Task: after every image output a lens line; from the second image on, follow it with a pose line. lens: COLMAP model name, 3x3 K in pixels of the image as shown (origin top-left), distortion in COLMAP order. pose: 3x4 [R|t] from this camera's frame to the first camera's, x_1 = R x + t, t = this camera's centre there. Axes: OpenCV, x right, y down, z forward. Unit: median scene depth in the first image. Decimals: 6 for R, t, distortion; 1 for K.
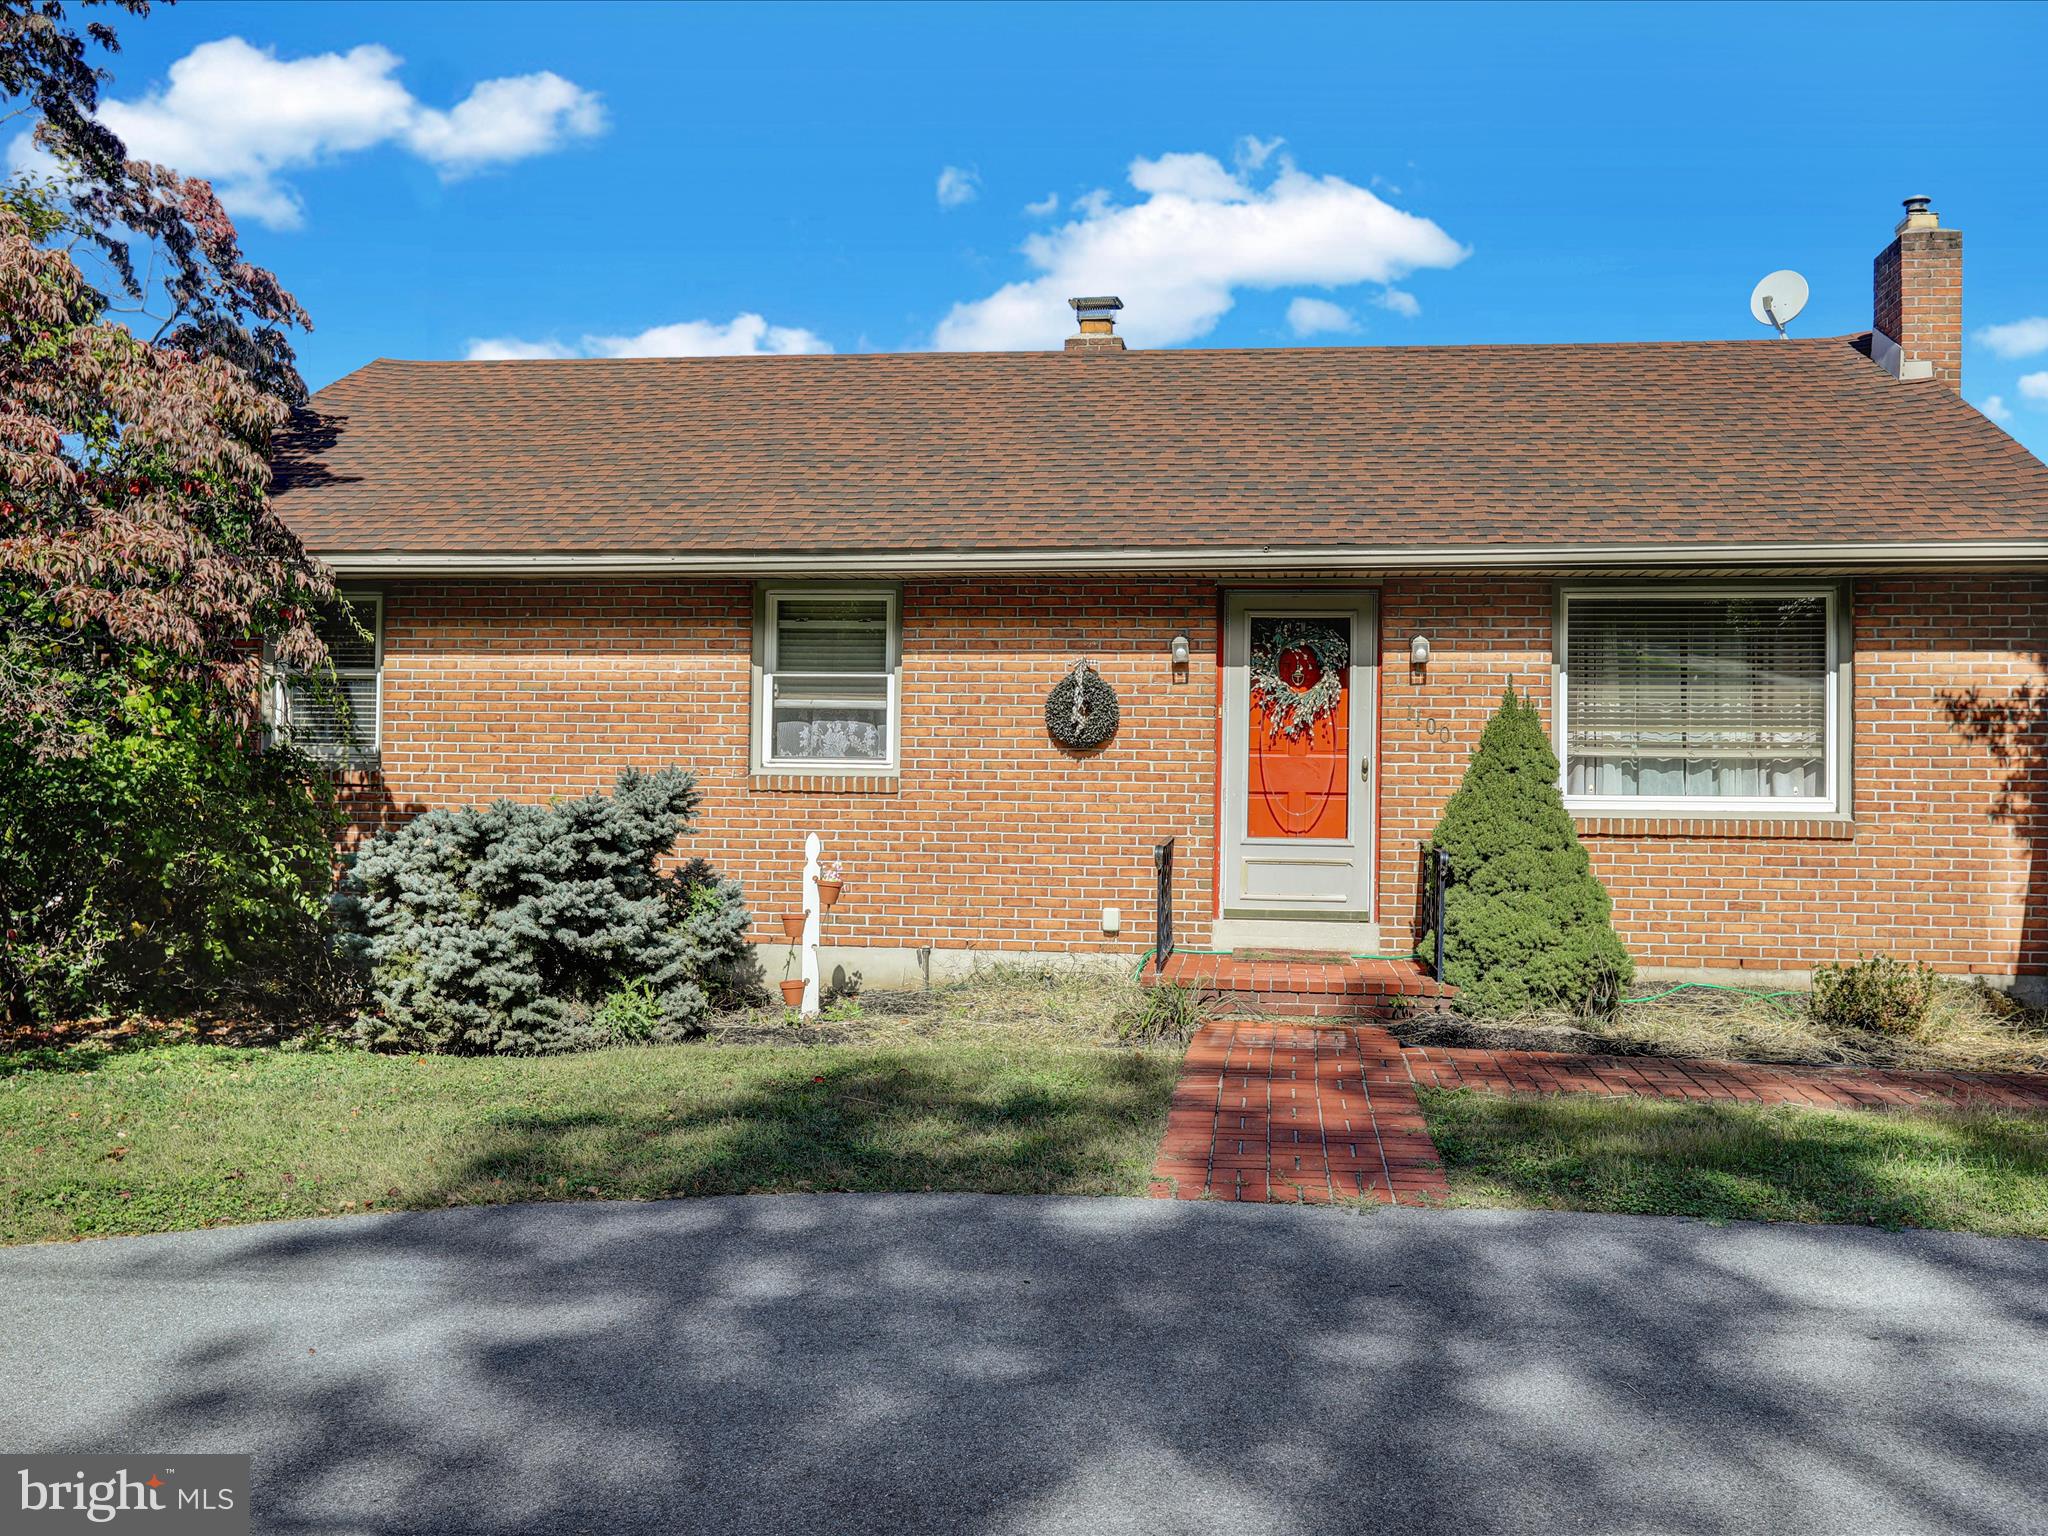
lens RADIAL K [[2069.7, 0, 1024.0], [0, 2069.7, 768.0], [0, 0, 1]] dist [-0.008367, 0.011111]
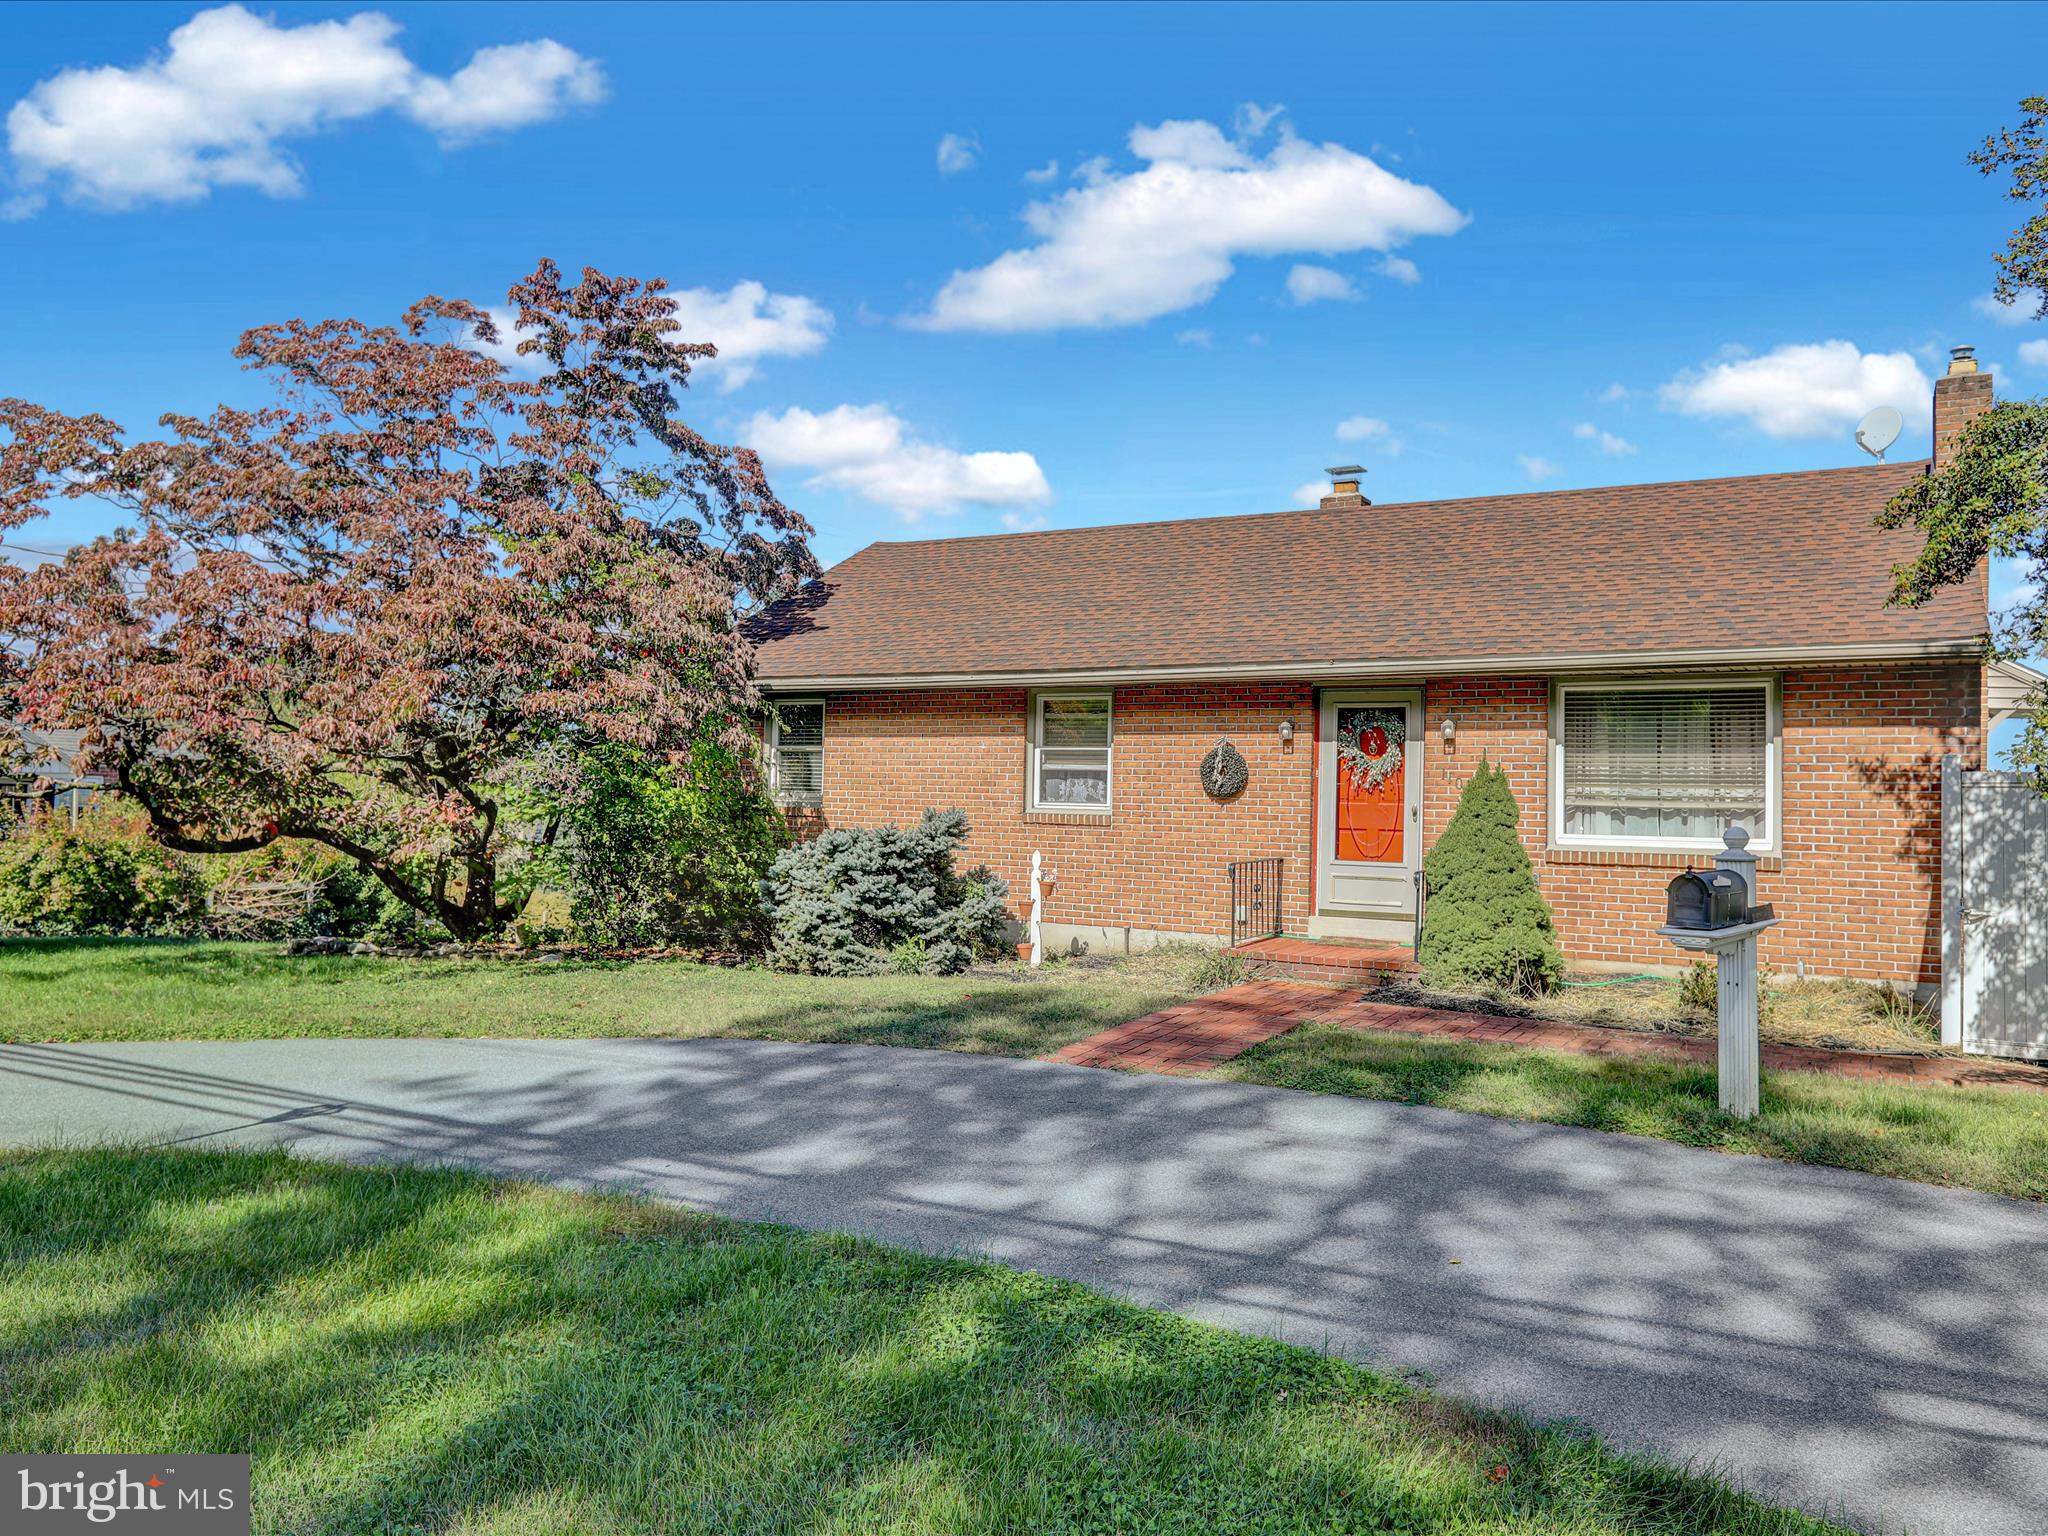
lens RADIAL K [[2069.7, 0, 1024.0], [0, 2069.7, 768.0], [0, 0, 1]] dist [-0.008367, 0.011111]
pose [[0.887940, 0.001420, -0.459957, 0.582448], [-0.005786, 0.999951, -0.008083, -0.017815], [0.459922, 0.009838, 0.887905, -0.384984]]
